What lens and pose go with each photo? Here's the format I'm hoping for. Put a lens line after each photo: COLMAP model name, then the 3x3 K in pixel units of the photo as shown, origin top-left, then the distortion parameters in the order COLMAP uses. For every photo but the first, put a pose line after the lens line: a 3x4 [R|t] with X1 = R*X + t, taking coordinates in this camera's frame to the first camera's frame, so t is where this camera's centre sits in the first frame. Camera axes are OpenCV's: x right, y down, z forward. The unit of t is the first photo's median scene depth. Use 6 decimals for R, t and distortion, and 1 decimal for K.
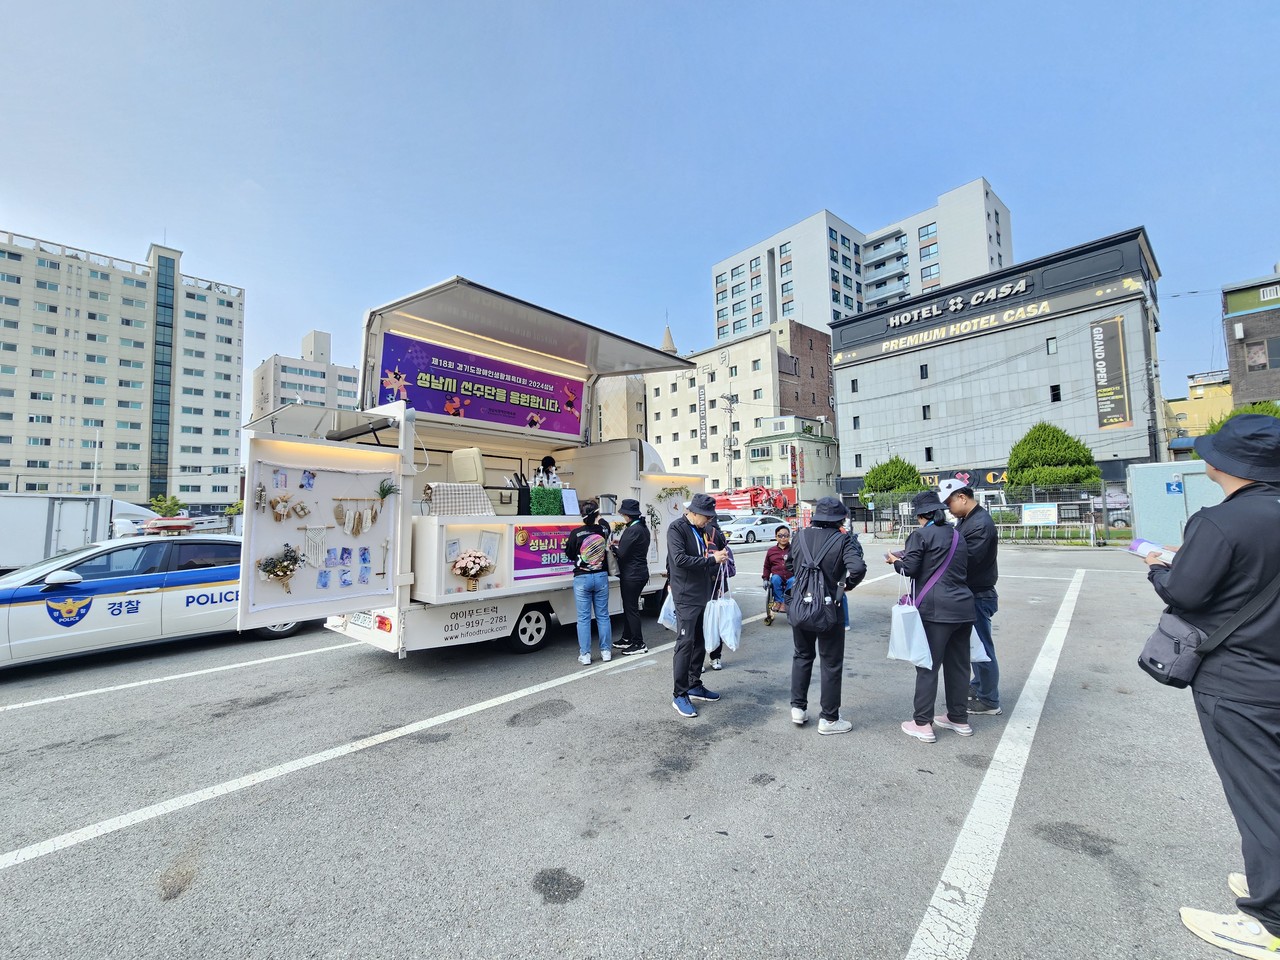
lens RADIAL K [[514.7, 0, 640.8], [0, 514.7, 485.6], [0, 0, 1]] dist [0.001290, 0.000275]
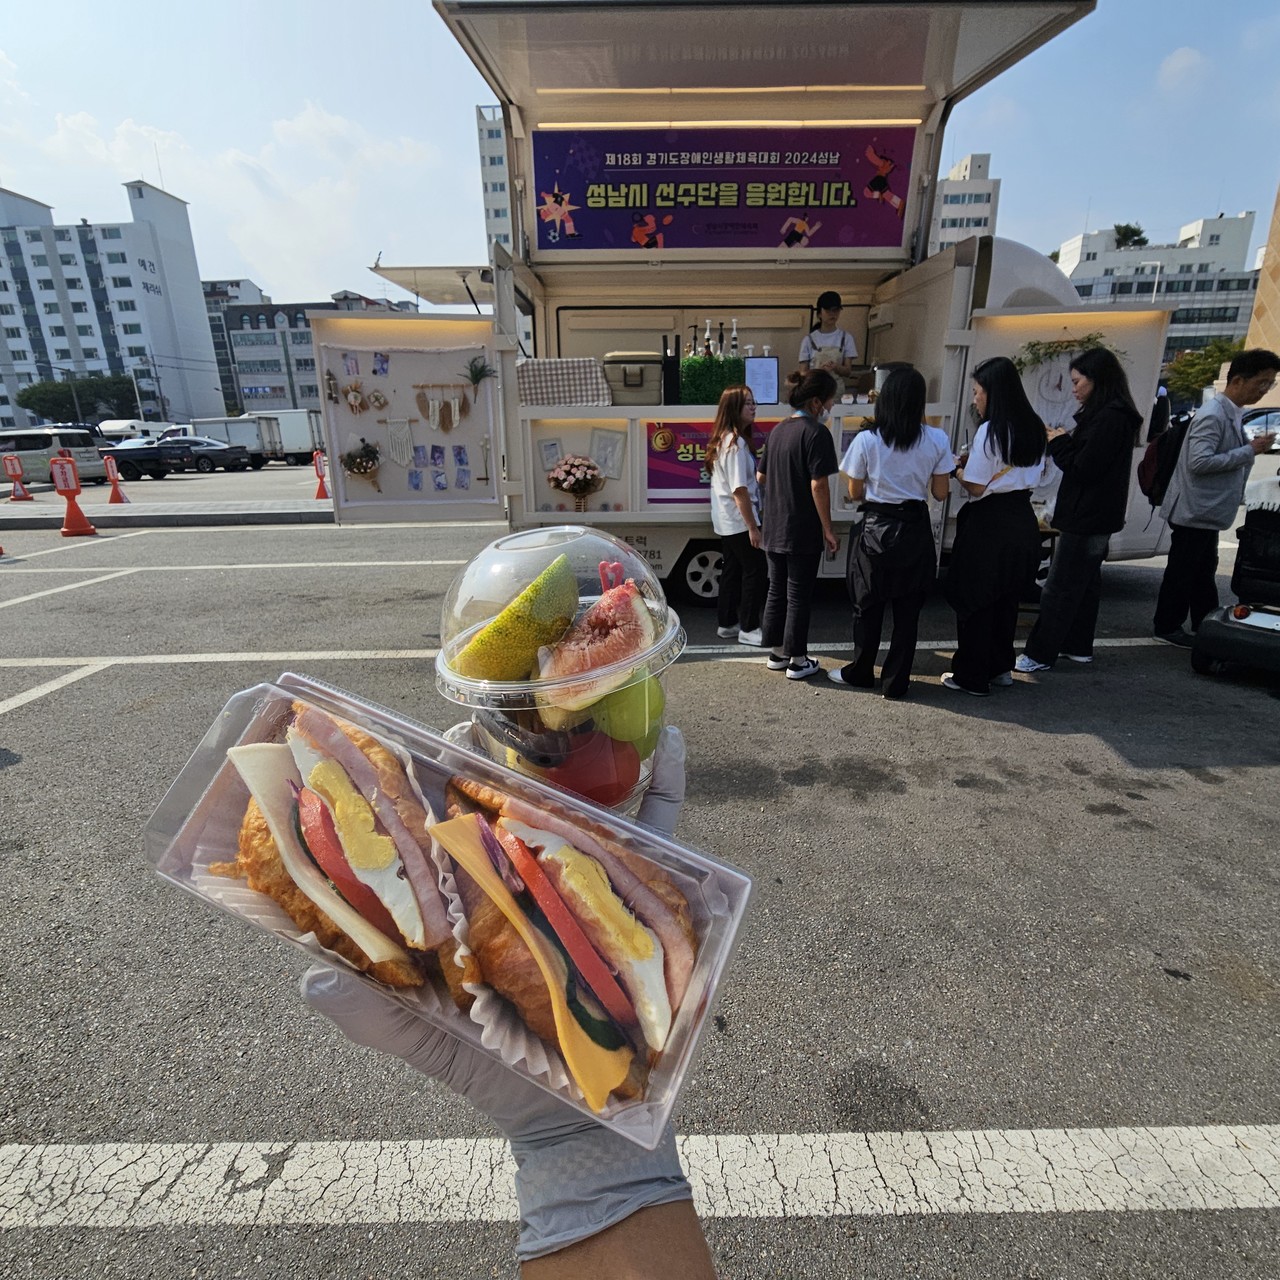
lens RADIAL K [[694.2, 0, 643.8], [0, 694.2, 633.6], [0, 0, 1]] dist [0.001718, -0.001424]
pose [[0.671190, 0.227892, -0.705385, 0.436679], [0.048641, 0.935981, 0.348674, 0.020819], [0.739687, -0.268338, 0.617137, 0.352849]]
